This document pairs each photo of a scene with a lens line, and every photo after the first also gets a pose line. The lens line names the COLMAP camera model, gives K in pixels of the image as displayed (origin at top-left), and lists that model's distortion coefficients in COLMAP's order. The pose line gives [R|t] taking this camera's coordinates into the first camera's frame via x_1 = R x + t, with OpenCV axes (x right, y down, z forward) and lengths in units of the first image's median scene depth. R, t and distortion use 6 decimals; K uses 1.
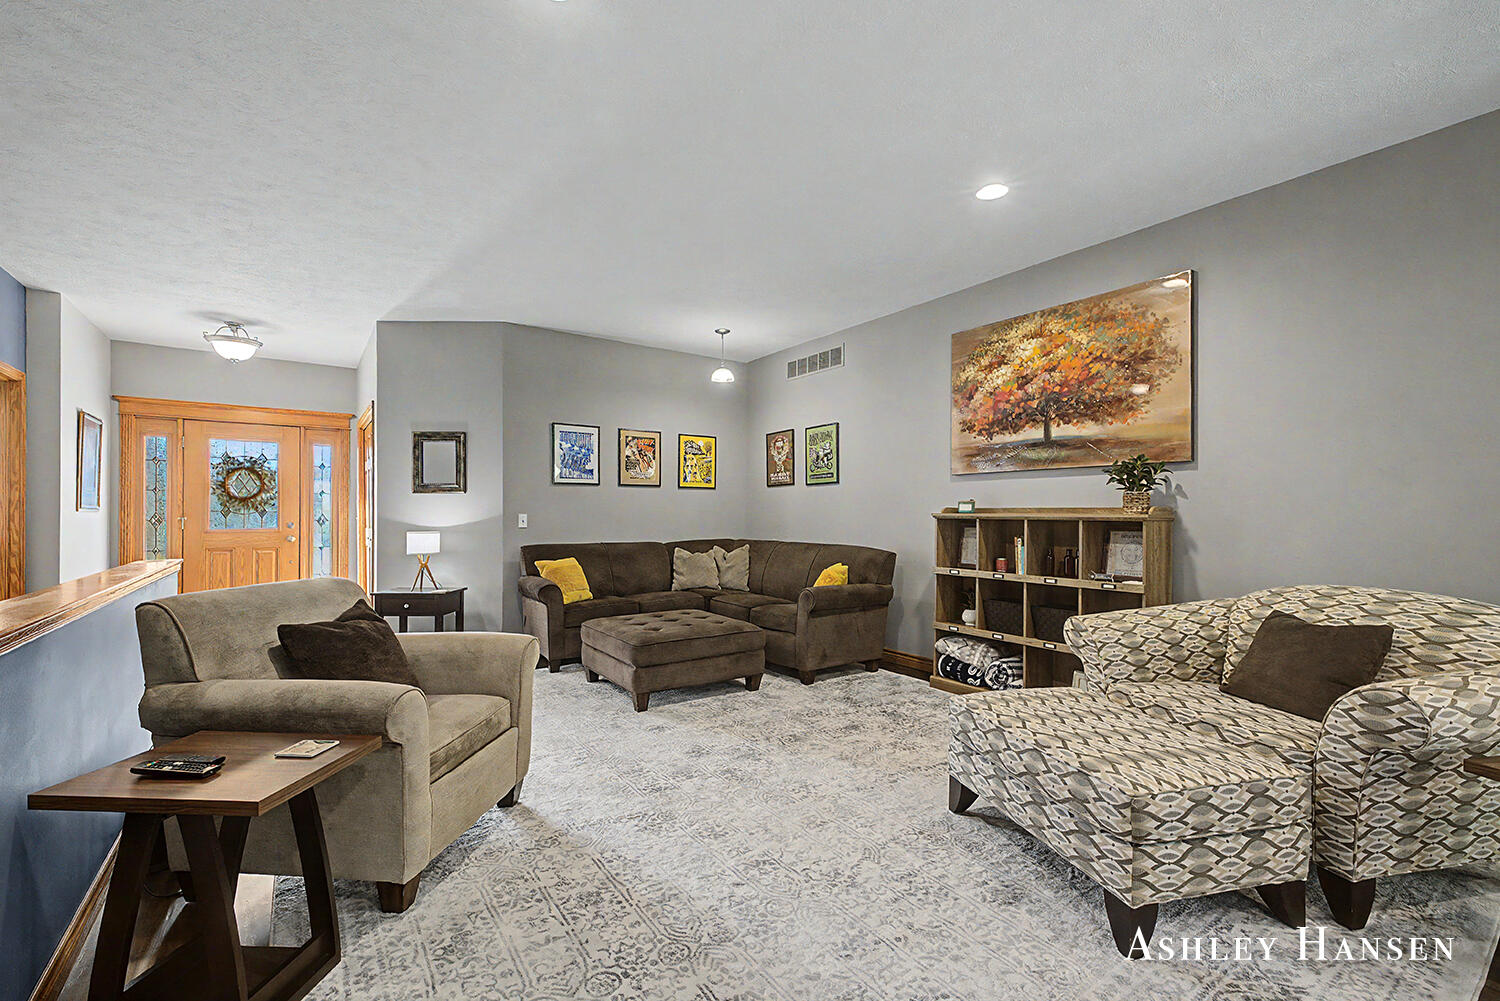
lens RADIAL K [[646.7, 0, 754.6], [0, 646.7, 509.3], [0, 0, 1]] dist [0.015654, 0.000503]
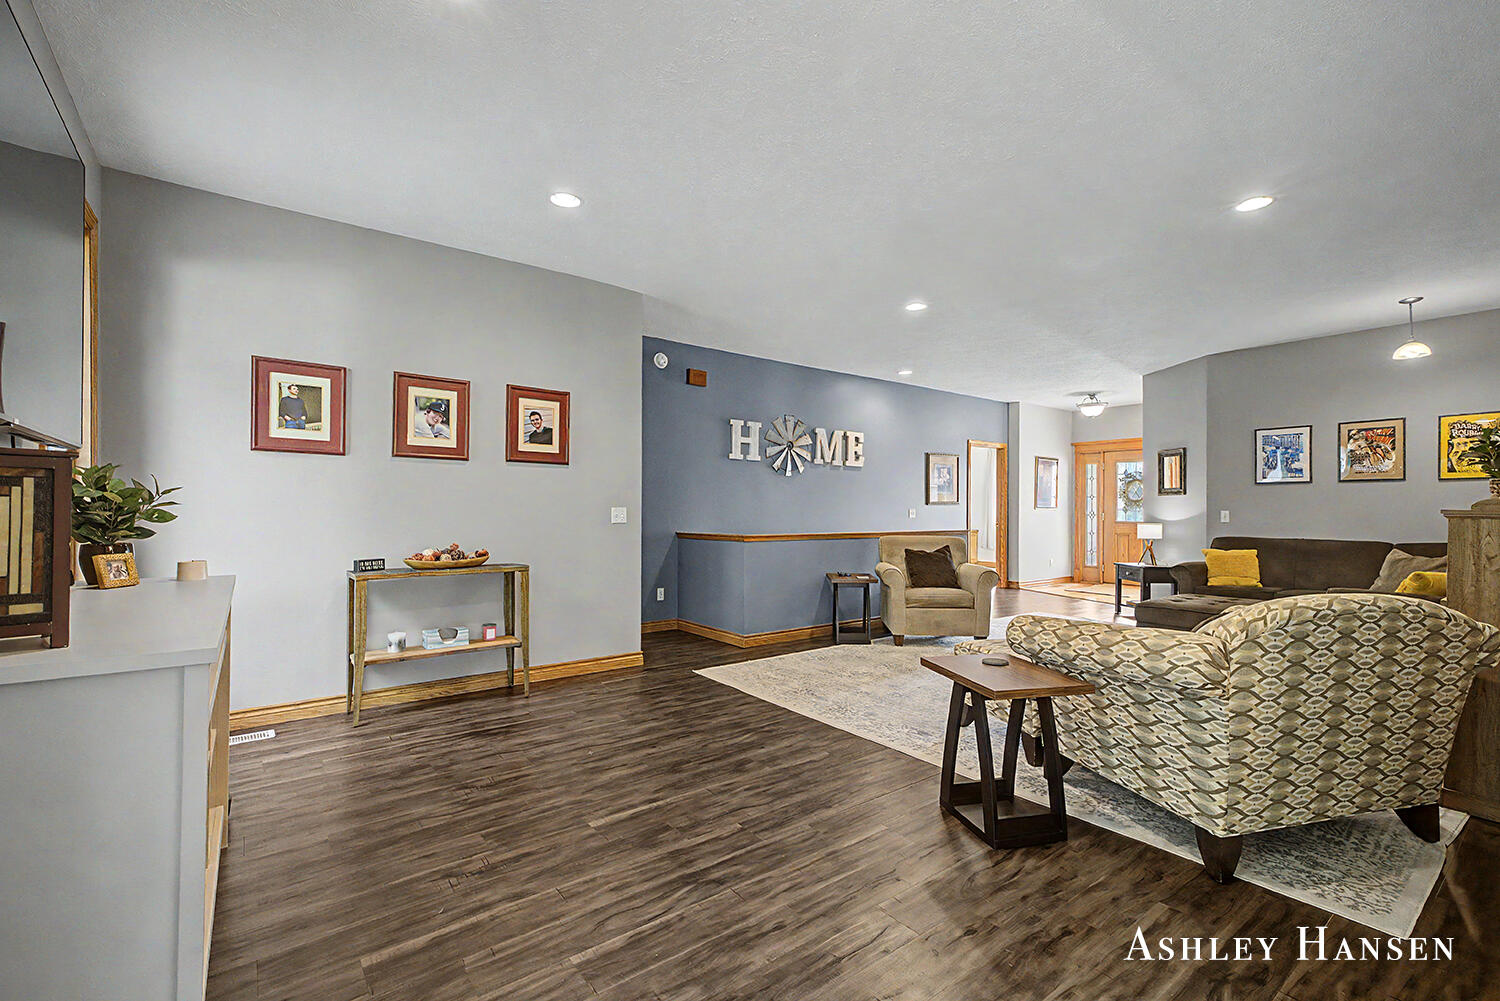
lens RADIAL K [[646.7, 0, 758.2], [0, 646.7, 505.4], [0, 0, 1]] dist [0.015654, 0.000503]
pose [[0.048997, -0.007964, -0.998767, 0.811214], [0.005512, 0.999955, -0.007703, 0.001631], [0.998784, -0.005127, 0.049038, 0.085434]]
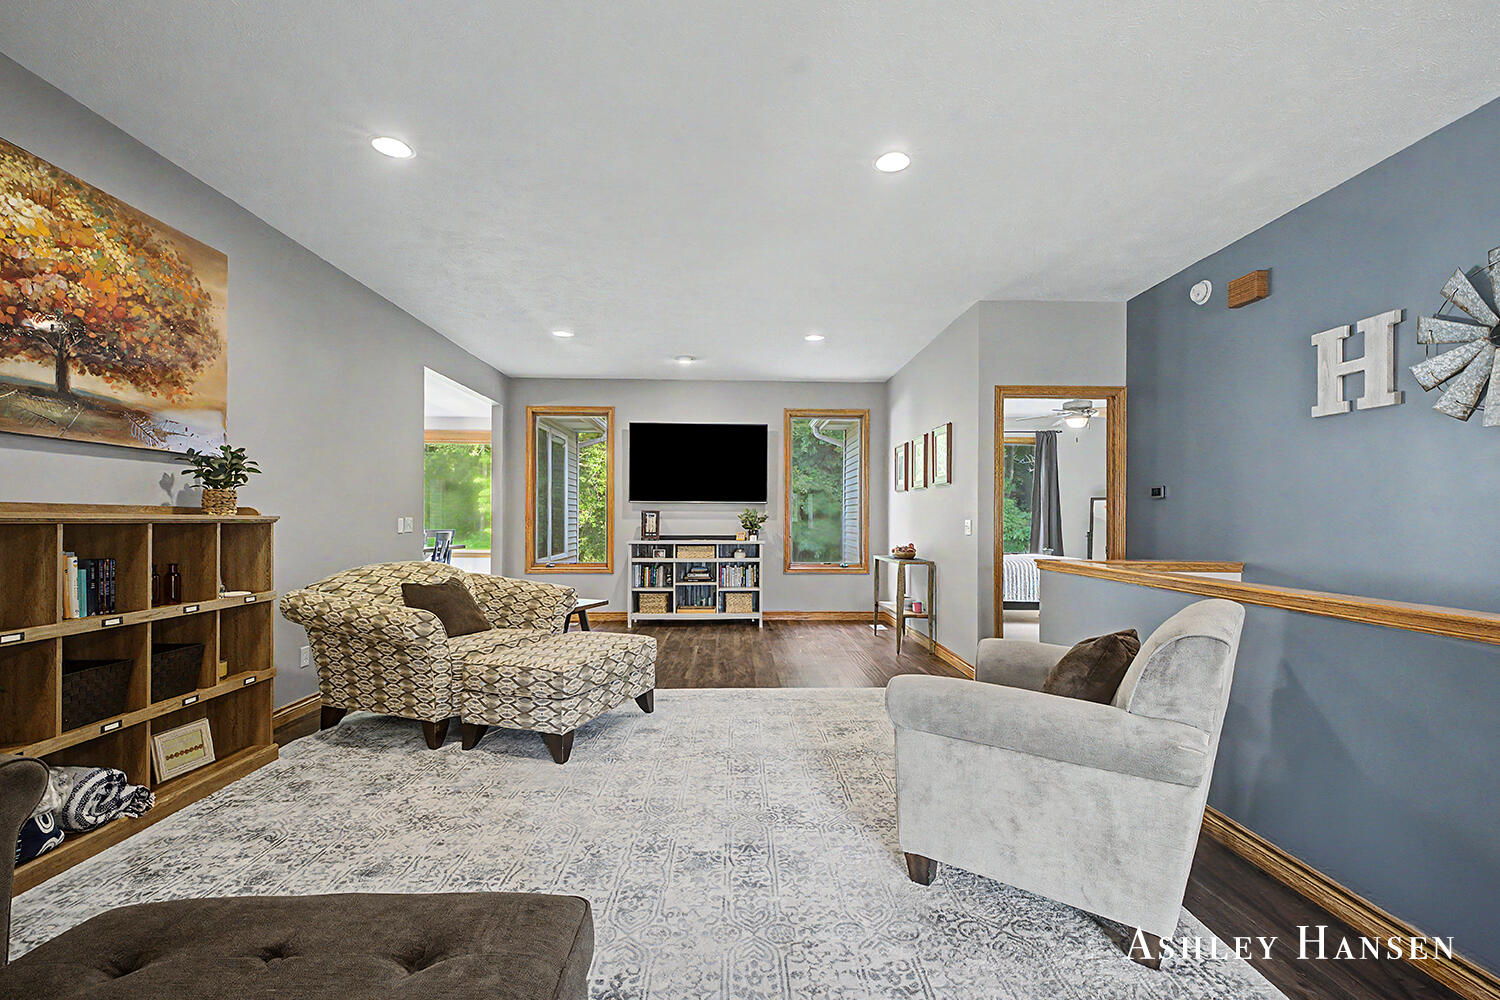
lens RADIAL K [[646.7, 0, 758.5], [0, 646.7, 509.1], [0, 0, 1]] dist [0.015654, 0.000503]
pose [[-0.833125, 0.000792, 0.553084, -0.312357], [-0.013788, 0.999658, -0.022202, 0.005769], [-0.552913, -0.026123, -0.832829, 0.852106]]
